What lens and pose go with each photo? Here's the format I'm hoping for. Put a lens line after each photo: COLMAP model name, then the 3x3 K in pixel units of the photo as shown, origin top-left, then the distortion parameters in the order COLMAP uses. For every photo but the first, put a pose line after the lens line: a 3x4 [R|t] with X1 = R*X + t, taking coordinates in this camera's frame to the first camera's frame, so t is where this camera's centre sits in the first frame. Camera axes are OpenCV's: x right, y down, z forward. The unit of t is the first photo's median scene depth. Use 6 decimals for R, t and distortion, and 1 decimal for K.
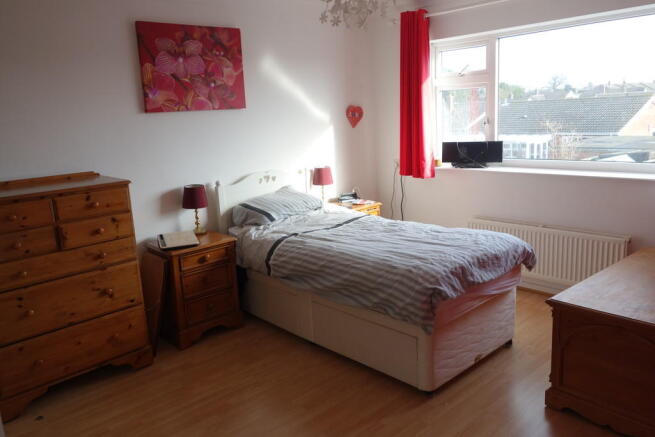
lens RADIAL K [[517.2, 0, 326.8], [0, 517.2, 217.8], [0, 0, 1]] dist [0.002466, 0.006597]
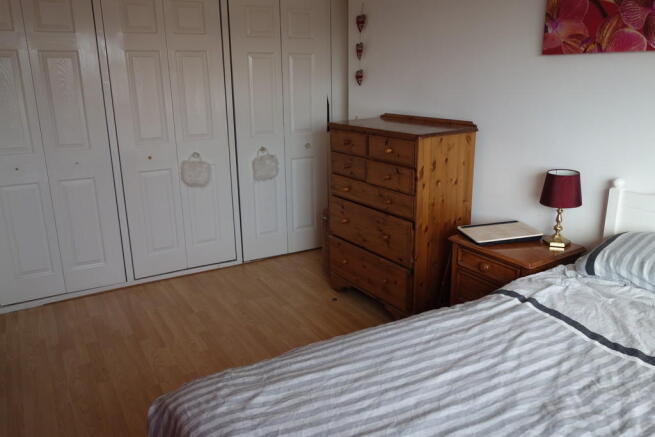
lens RADIAL K [[517.2, 0, 327.2], [0, 517.2, 217.9], [0, 0, 1]] dist [0.002466, 0.006597]
pose [[-0.205127, 0.319948, -0.924963, 0.430048], [-0.181569, 0.916215, 0.357188, -0.191520], [0.961746, 0.241213, -0.129848, 0.832066]]
